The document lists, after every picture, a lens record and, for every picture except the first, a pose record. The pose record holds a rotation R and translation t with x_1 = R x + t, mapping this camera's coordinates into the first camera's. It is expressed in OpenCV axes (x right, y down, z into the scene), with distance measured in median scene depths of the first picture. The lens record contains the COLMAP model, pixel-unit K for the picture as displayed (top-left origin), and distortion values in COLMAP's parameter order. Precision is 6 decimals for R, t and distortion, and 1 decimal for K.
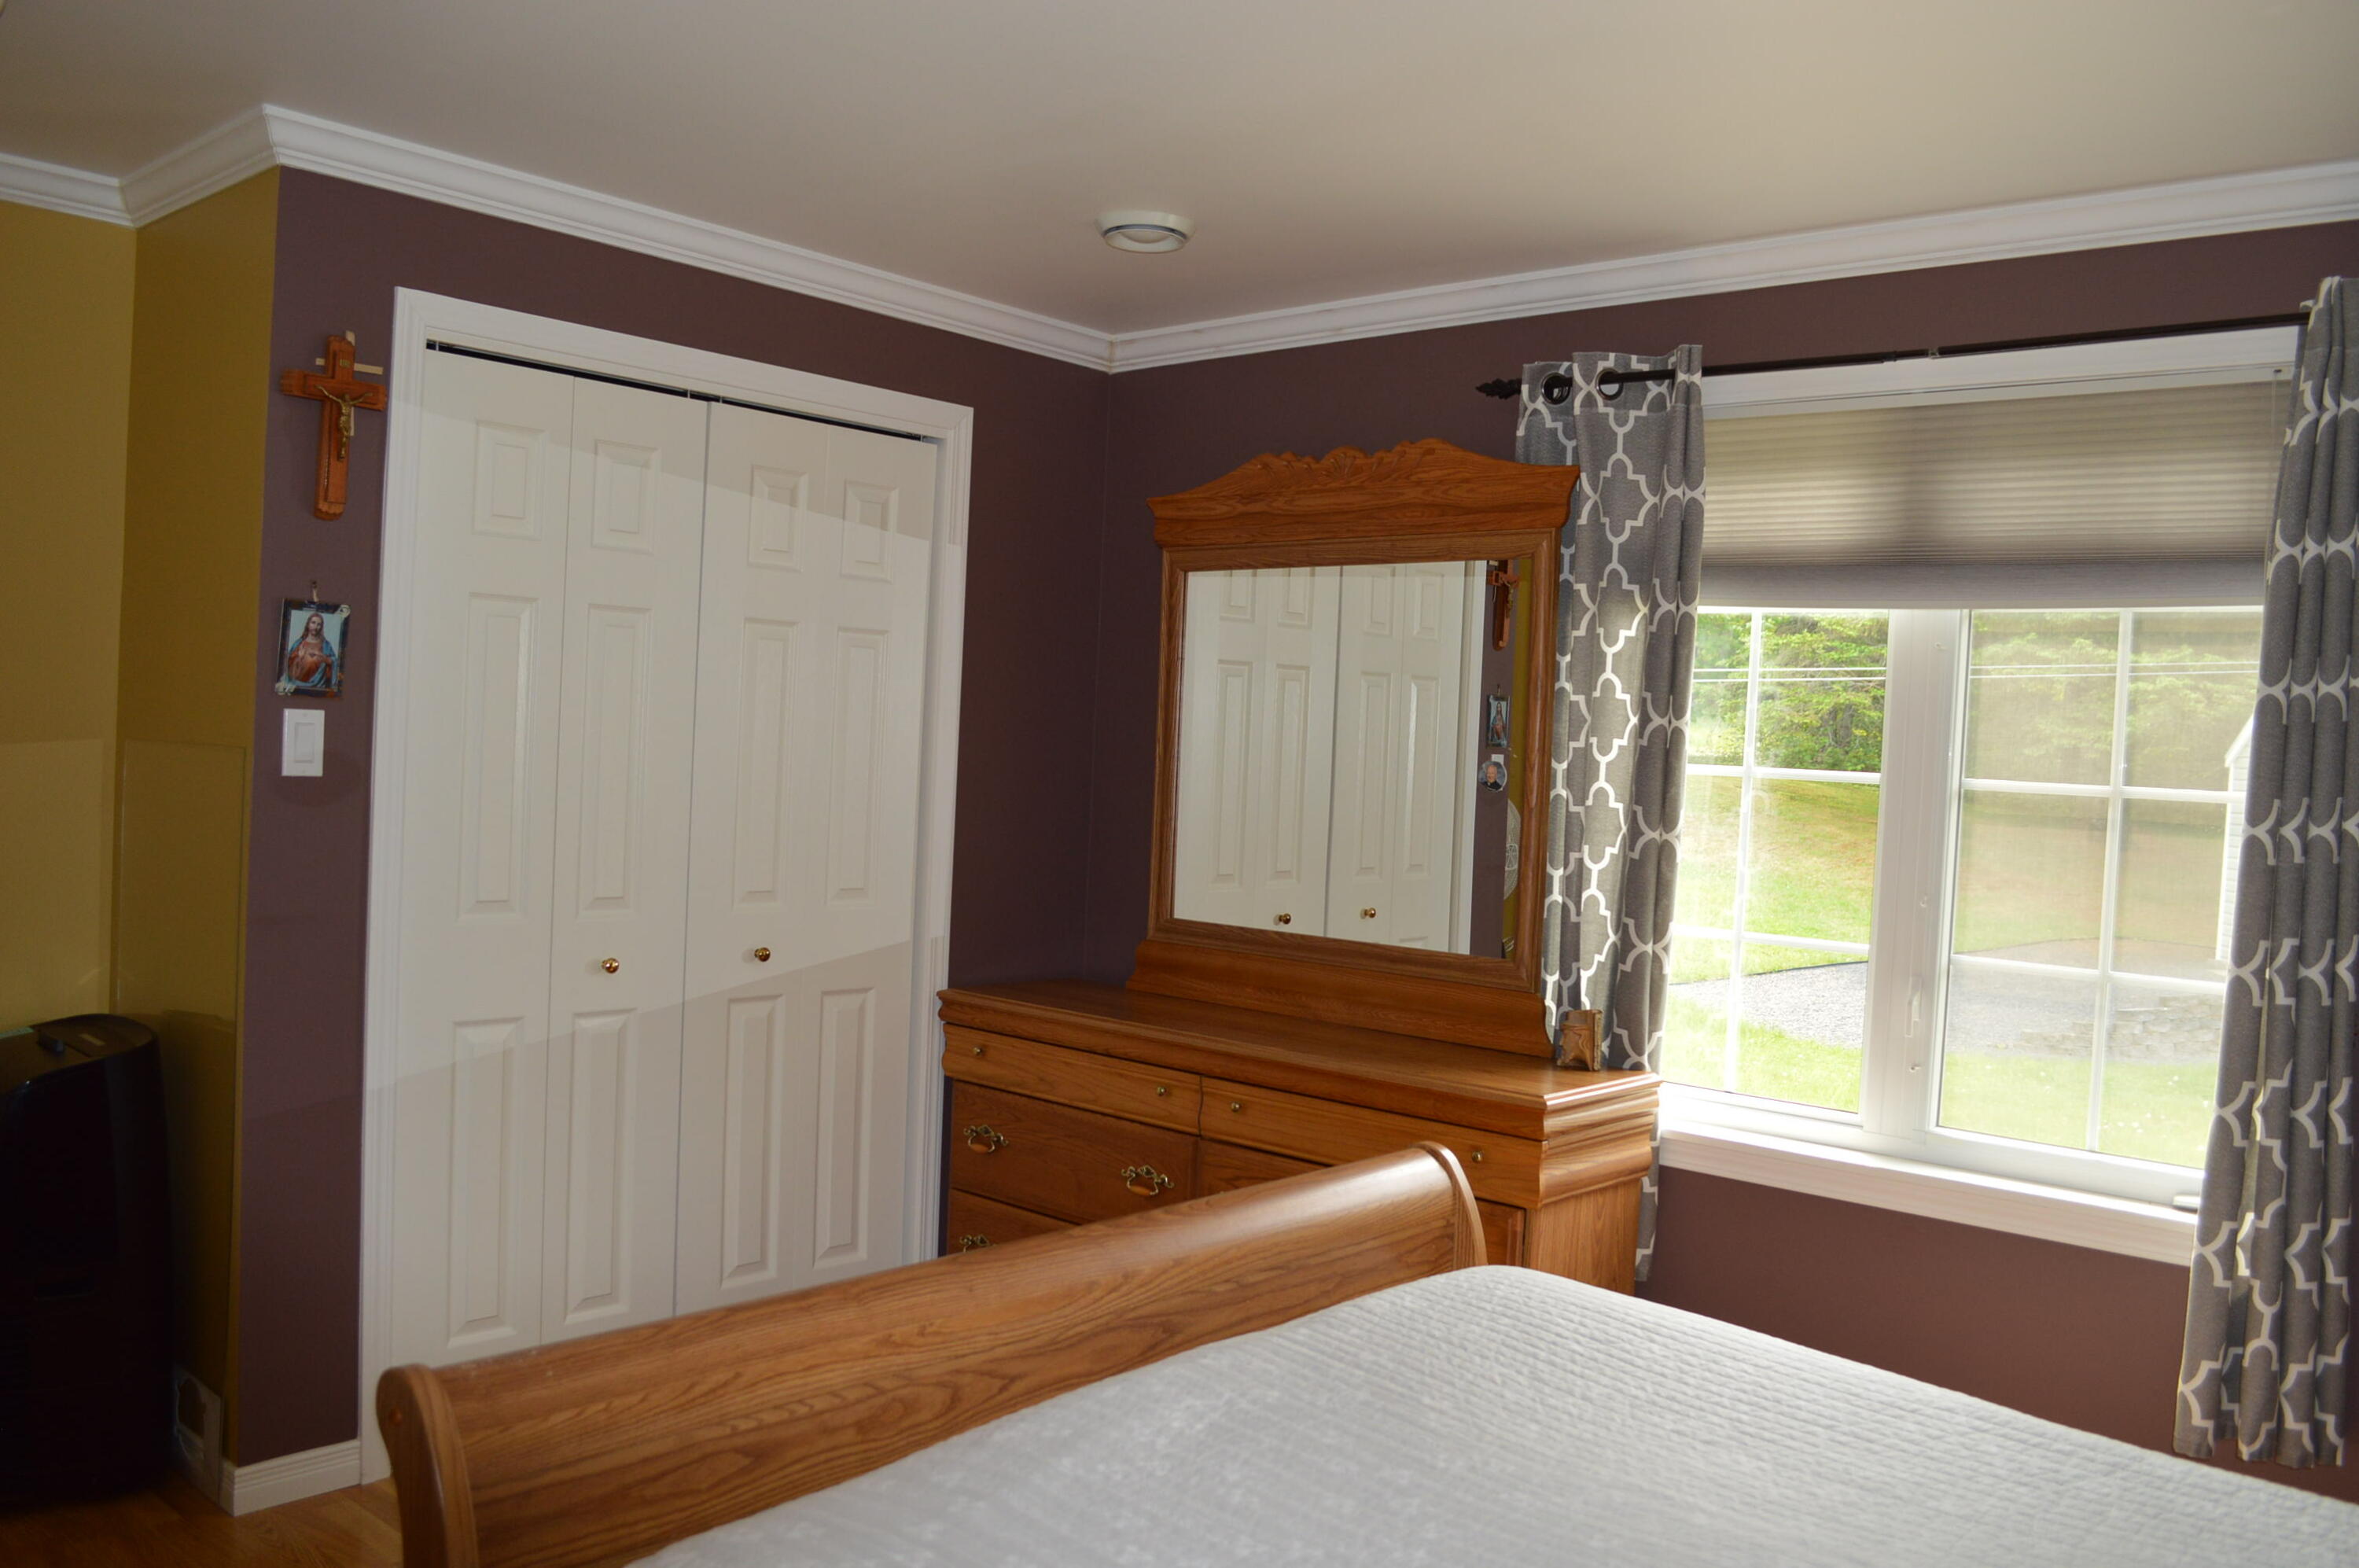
lens RADIAL K [[1903.7, 0, 1179.5], [0, 1903.7, 784.0], [0, 0, 1]] dist [-0.105354, 0.087847]
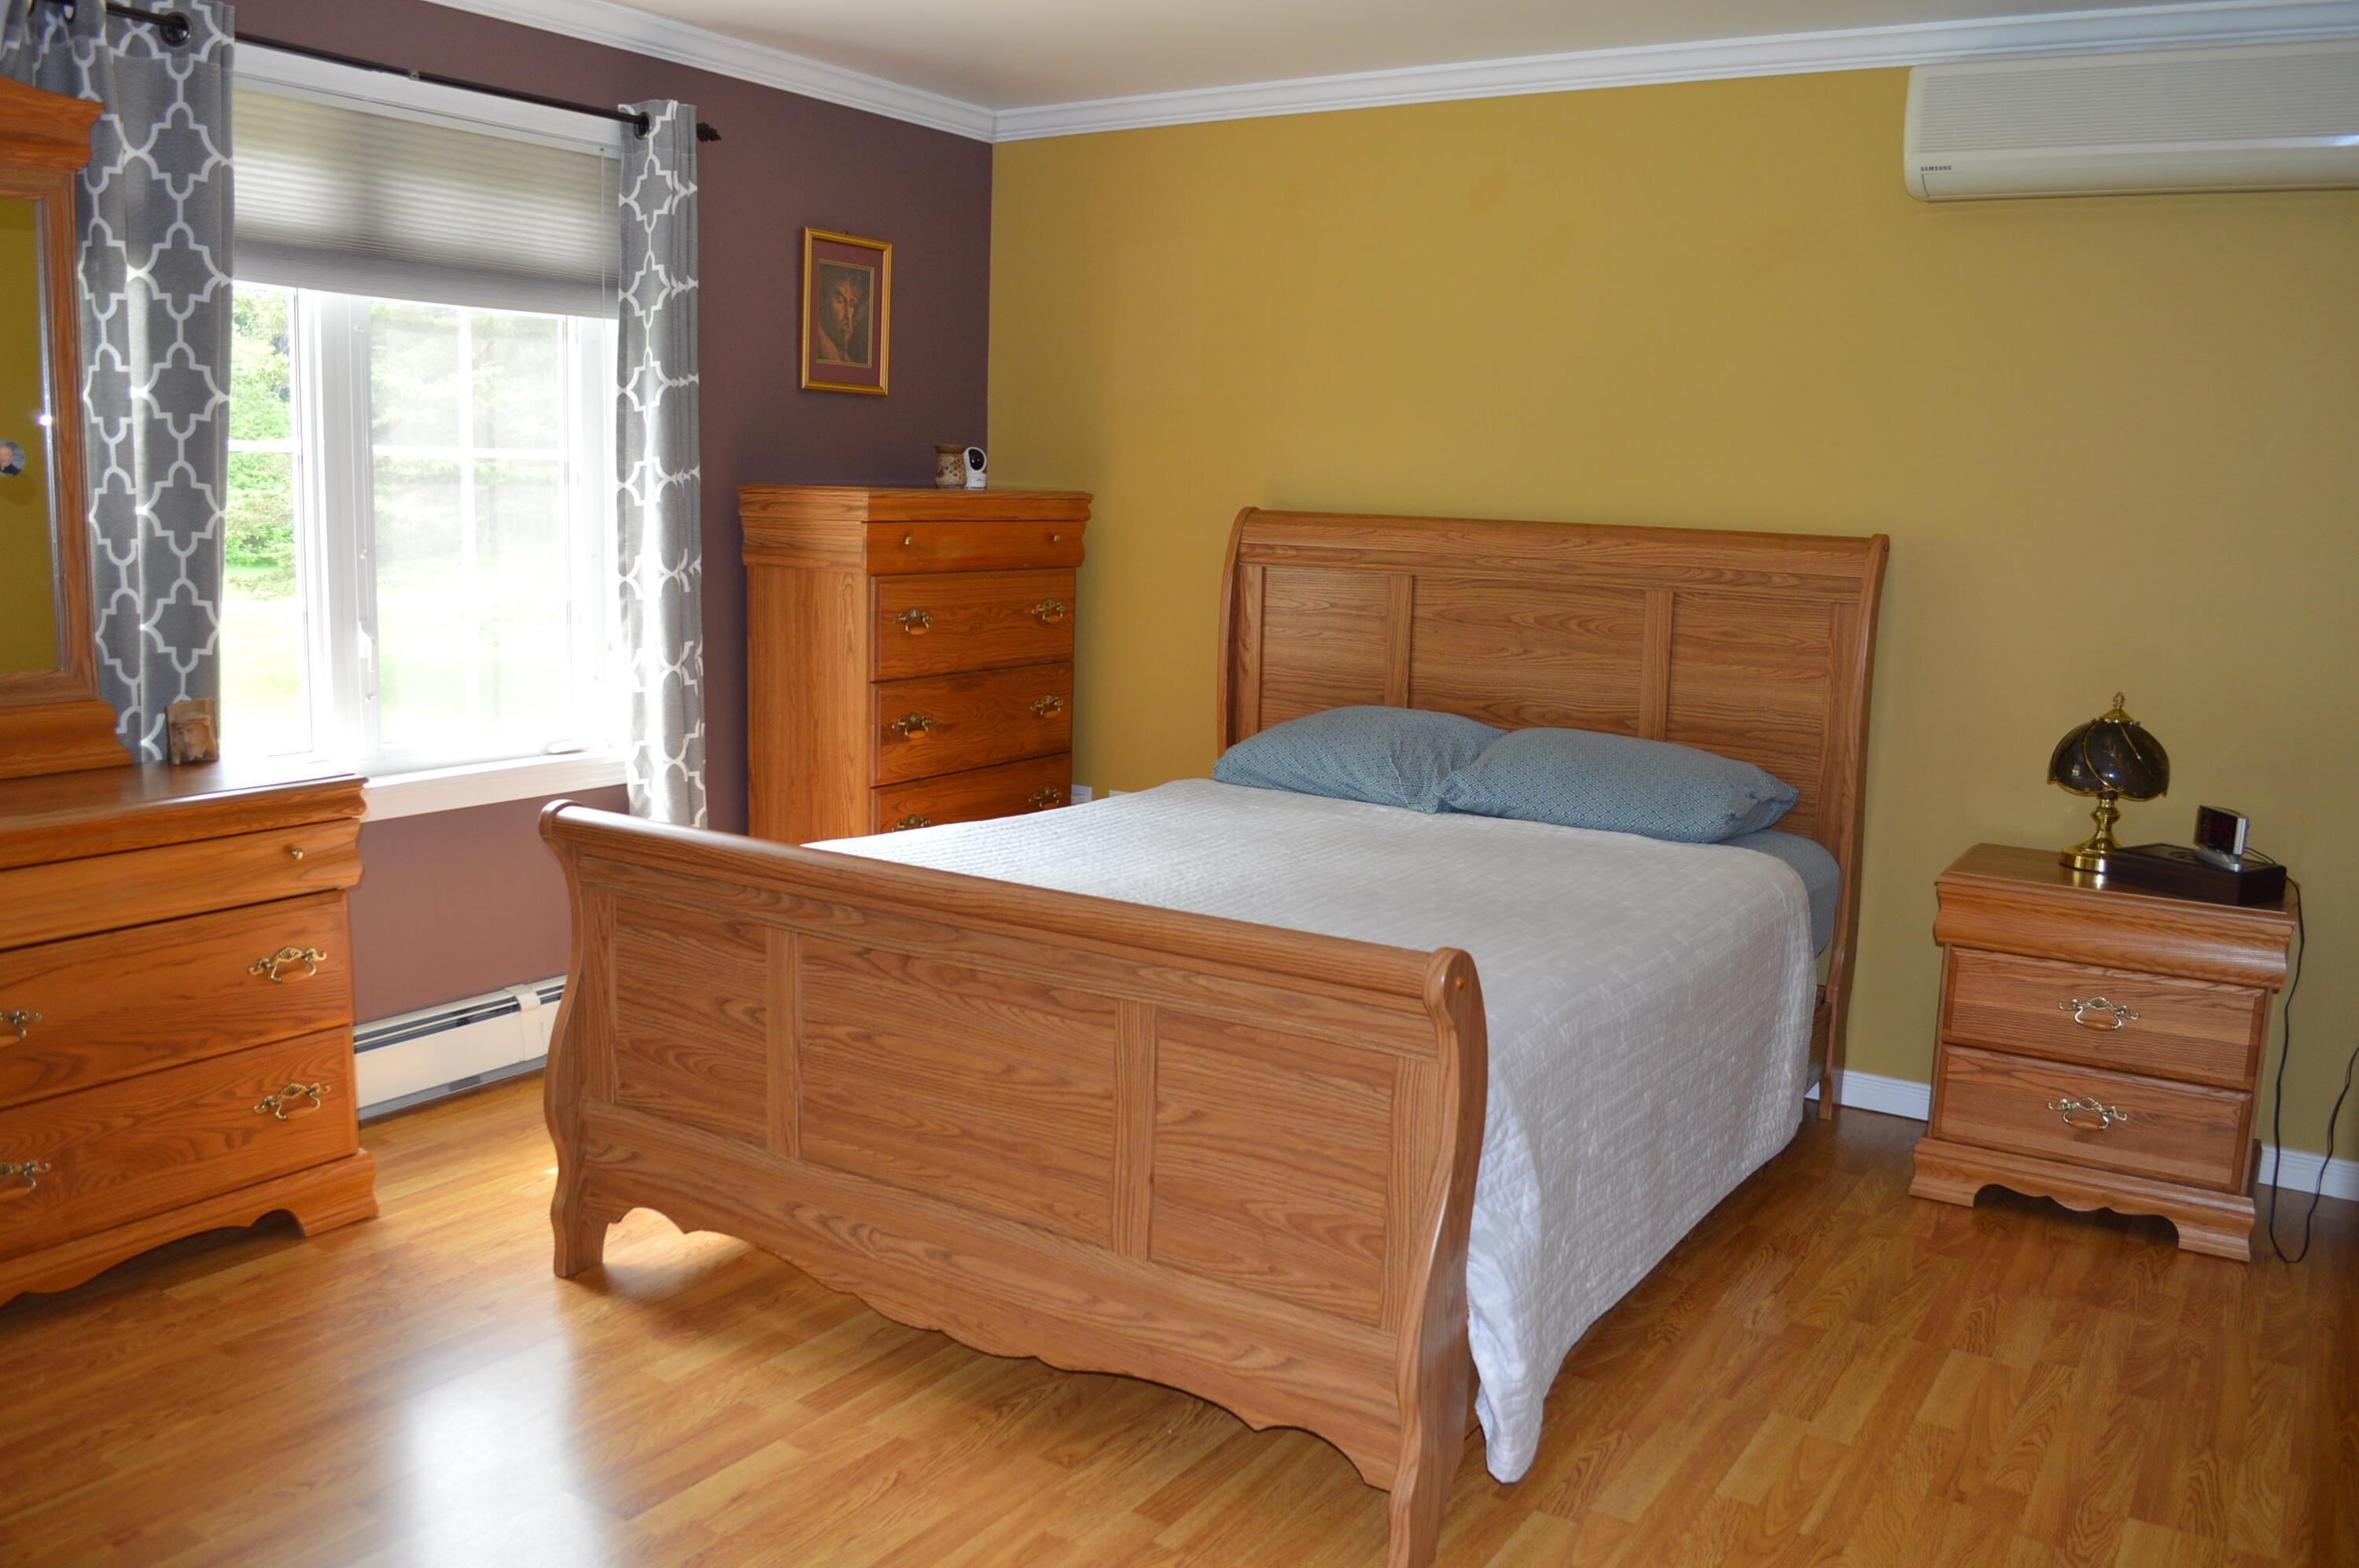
lens RADIAL K [[1903.7, 0, 1179.5], [0, 1903.7, 784.0], [0, 0, 1]] dist [-0.105354, 0.087847]
pose [[-0.138392, -0.204189, 0.969100, -0.836737], [-0.005223, 0.978652, 0.205456, -0.038646], [-0.990364, 0.023372, -0.136504, 0.675099]]
